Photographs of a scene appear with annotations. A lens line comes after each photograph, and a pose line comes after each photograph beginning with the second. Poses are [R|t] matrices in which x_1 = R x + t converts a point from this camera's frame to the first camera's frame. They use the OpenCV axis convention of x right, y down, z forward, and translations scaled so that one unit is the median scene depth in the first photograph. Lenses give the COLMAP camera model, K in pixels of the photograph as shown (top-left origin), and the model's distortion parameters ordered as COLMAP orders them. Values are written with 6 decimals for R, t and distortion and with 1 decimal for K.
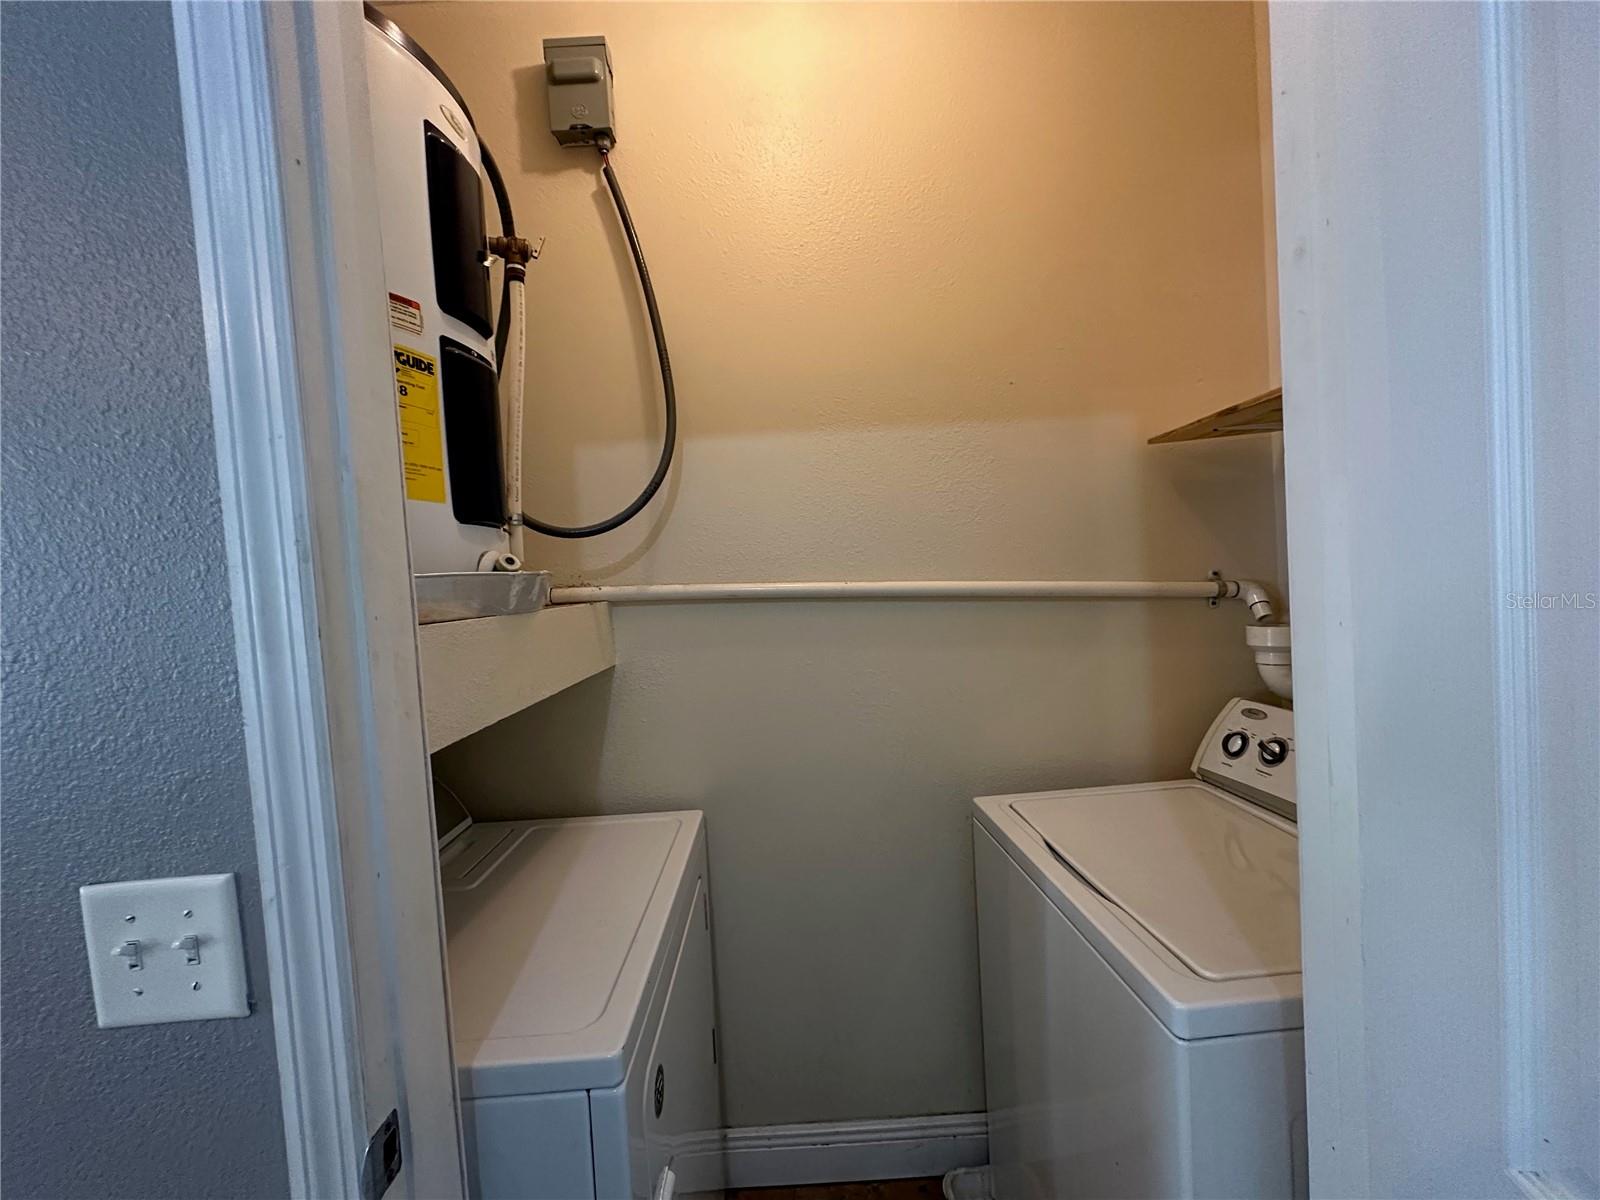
lens RADIAL K [[636.3, 0, 800.9], [0, 636.3, 602.7], [0, 0, 1]] dist [-0.002506, 0.000037]
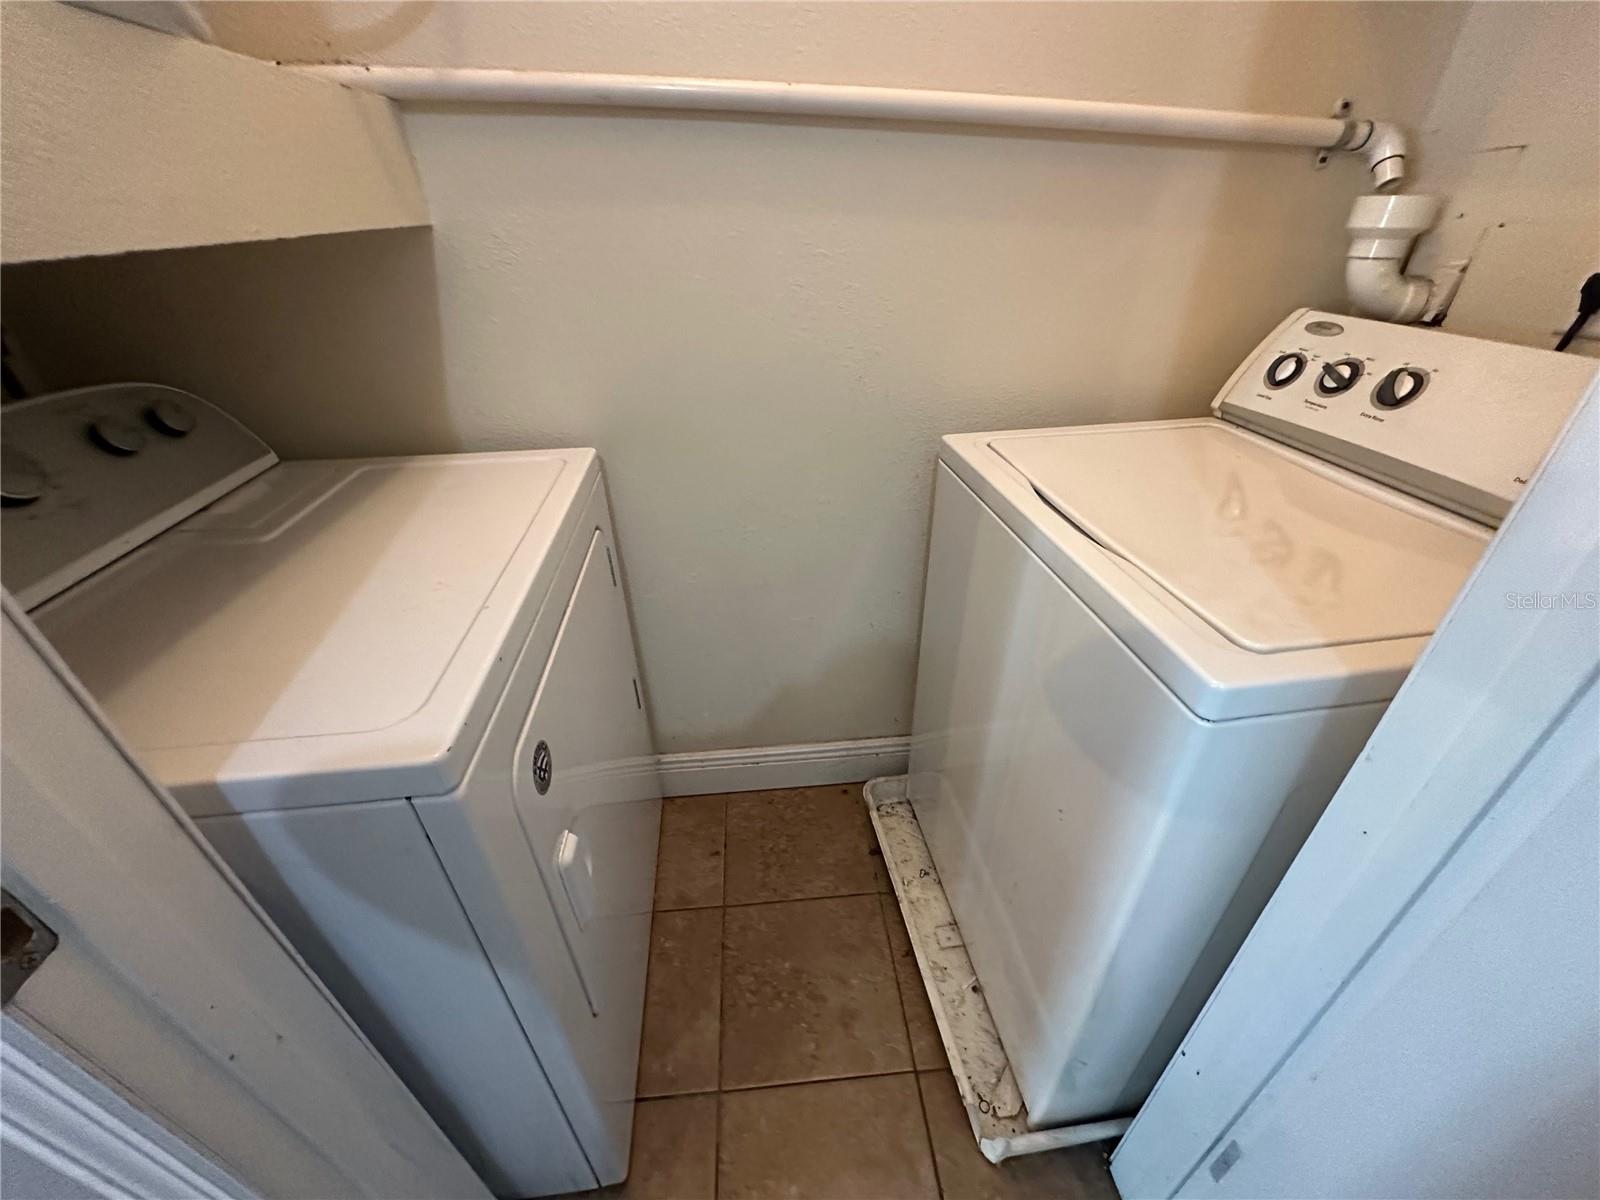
lens RADIAL K [[636.3, 0, 800.9], [0, 636.3, 602.7], [0, 0, 1]] dist [-0.002506, 0.000037]
pose [[0.995843, -0.009592, 0.090575, 0.021743], [-0.036496, 0.869093, 0.493301, 0.103529], [-0.083450, -0.494557, 0.865130, 0.227052]]
